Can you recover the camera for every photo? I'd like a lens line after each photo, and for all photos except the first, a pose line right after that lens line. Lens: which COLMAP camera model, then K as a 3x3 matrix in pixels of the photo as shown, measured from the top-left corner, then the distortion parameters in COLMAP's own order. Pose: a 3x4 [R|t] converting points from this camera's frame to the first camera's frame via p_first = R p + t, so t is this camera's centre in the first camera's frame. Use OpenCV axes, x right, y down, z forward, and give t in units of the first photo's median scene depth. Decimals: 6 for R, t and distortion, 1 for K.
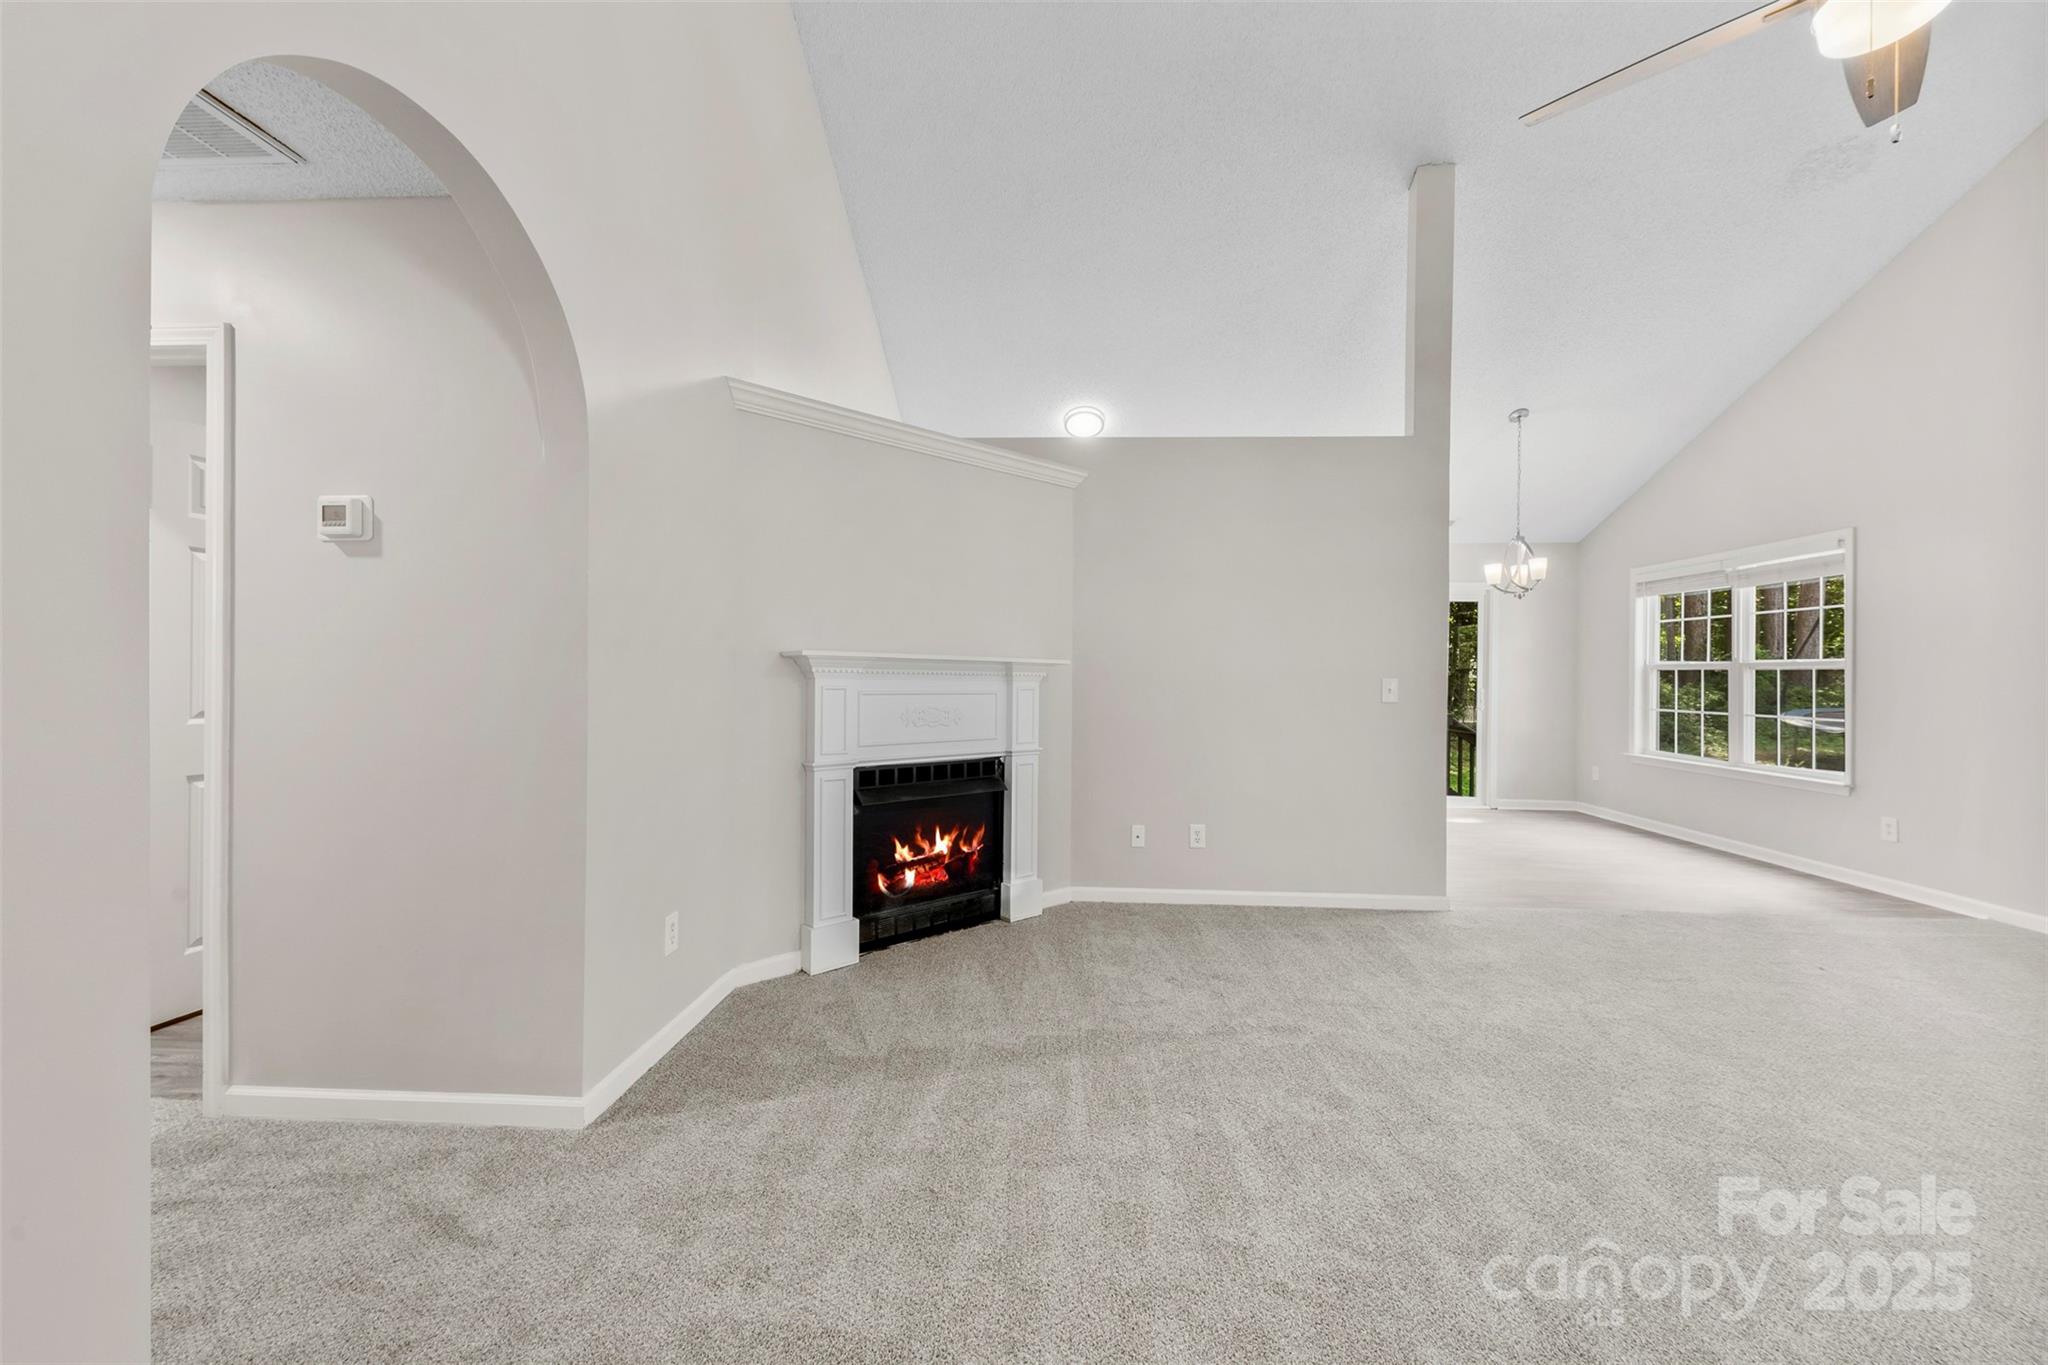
lens RADIAL K [[851.4, 0, 1015.0], [0, 851.4, 671.6], [0, 0, 1]] dist [-0.001024, -0.000115]
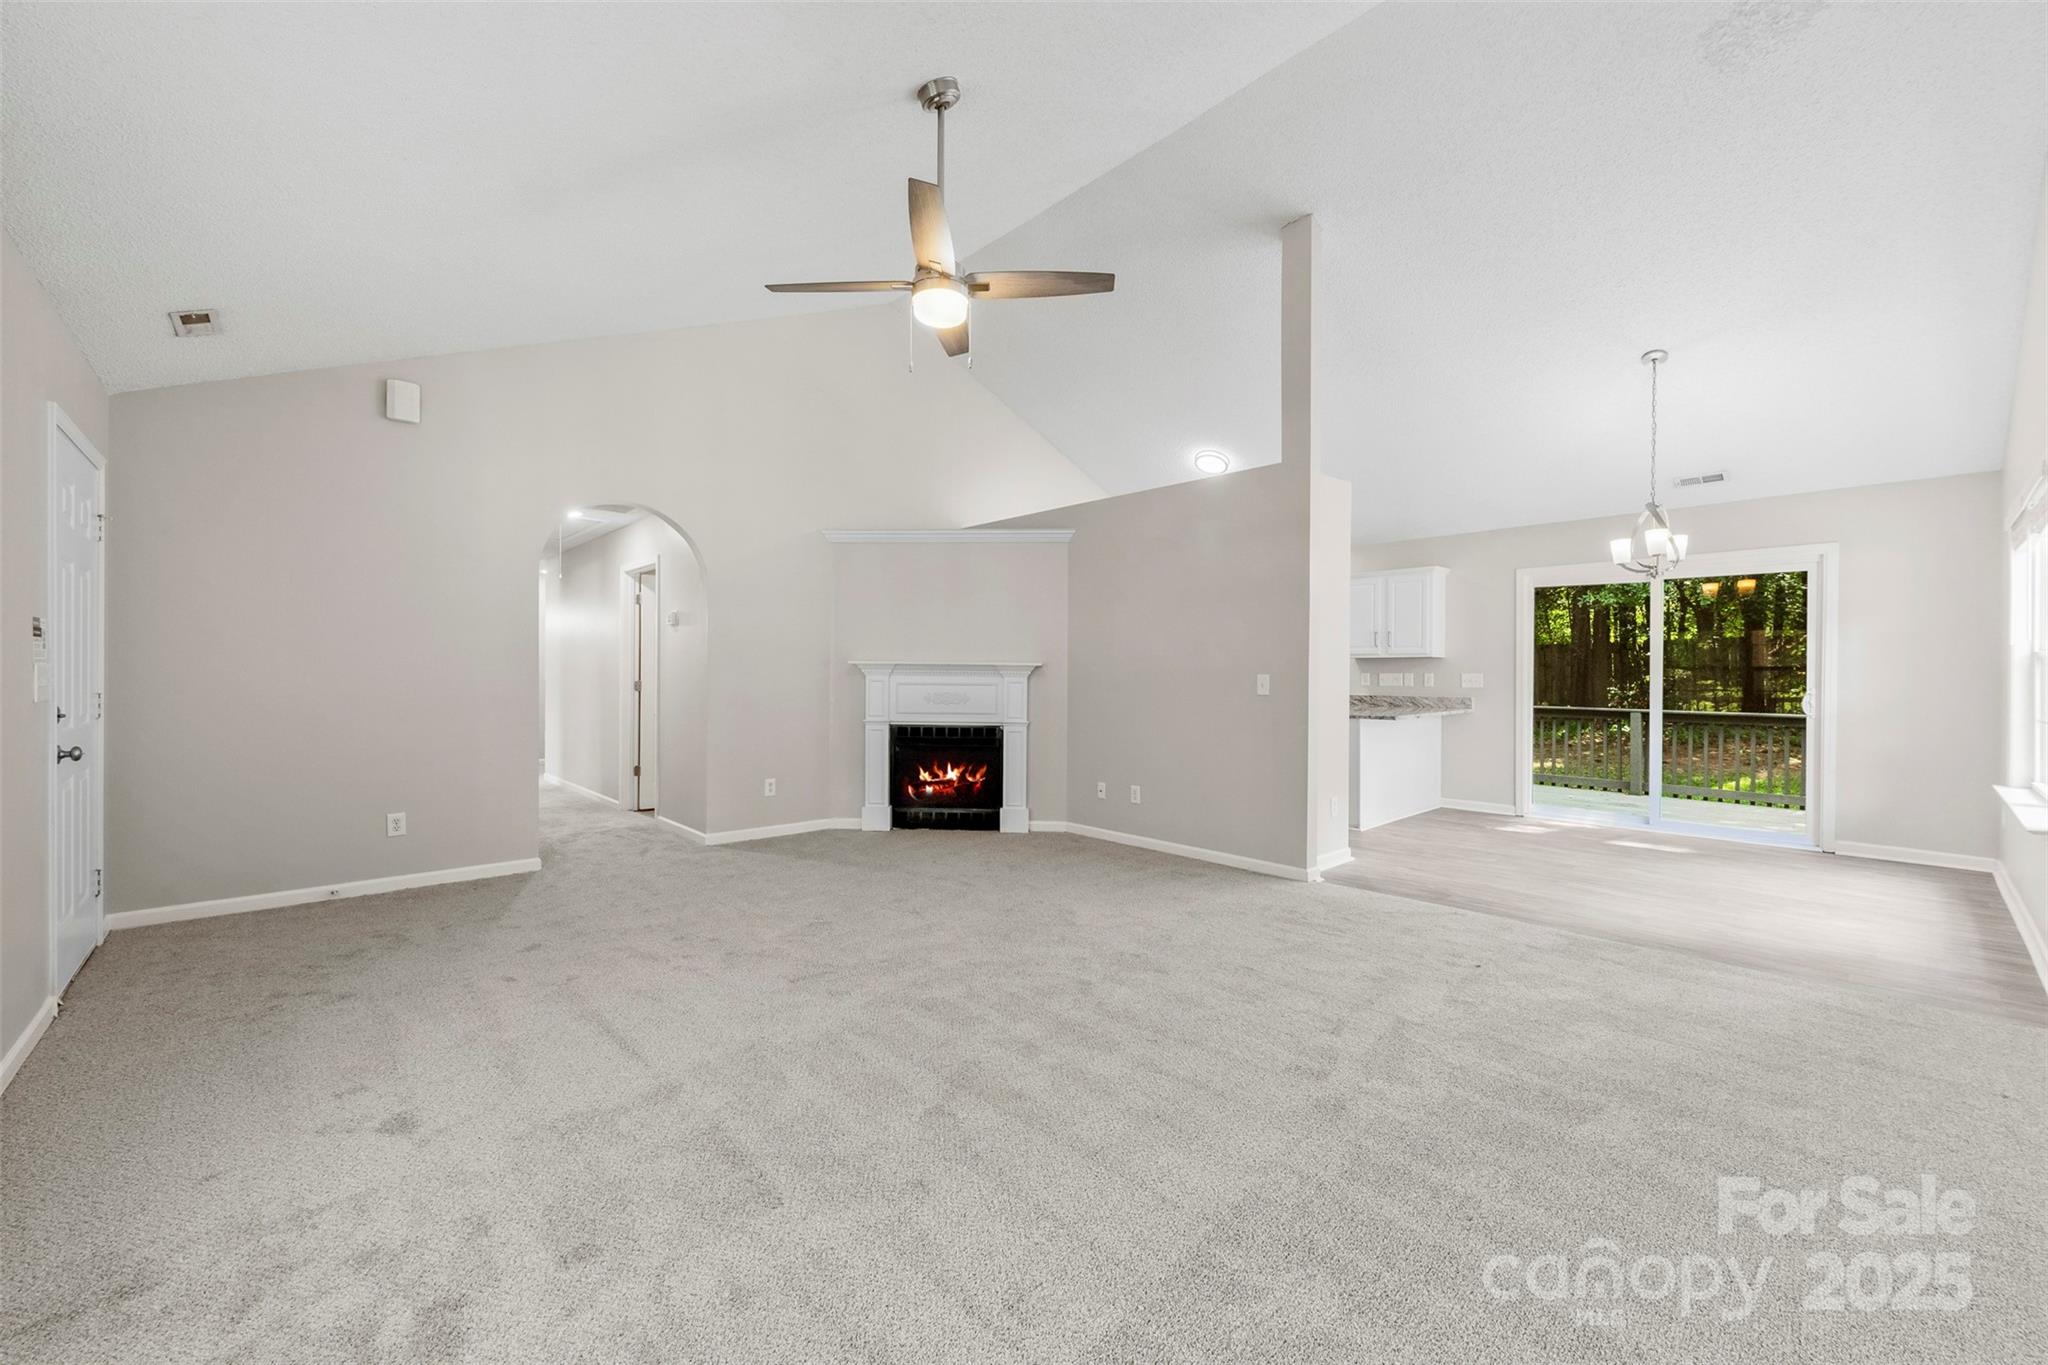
lens RADIAL K [[803.6, 0, 1024.0], [0, 803.6, 682.5], [0, 0, 1]] dist [0.011031, -0.000226]
pose [[0.754677, 0.003144, -0.656089, 1.085136], [0.016796, 0.999568, 0.024110, -0.013603], [0.655881, -0.029215, 0.754298, -0.099865]]
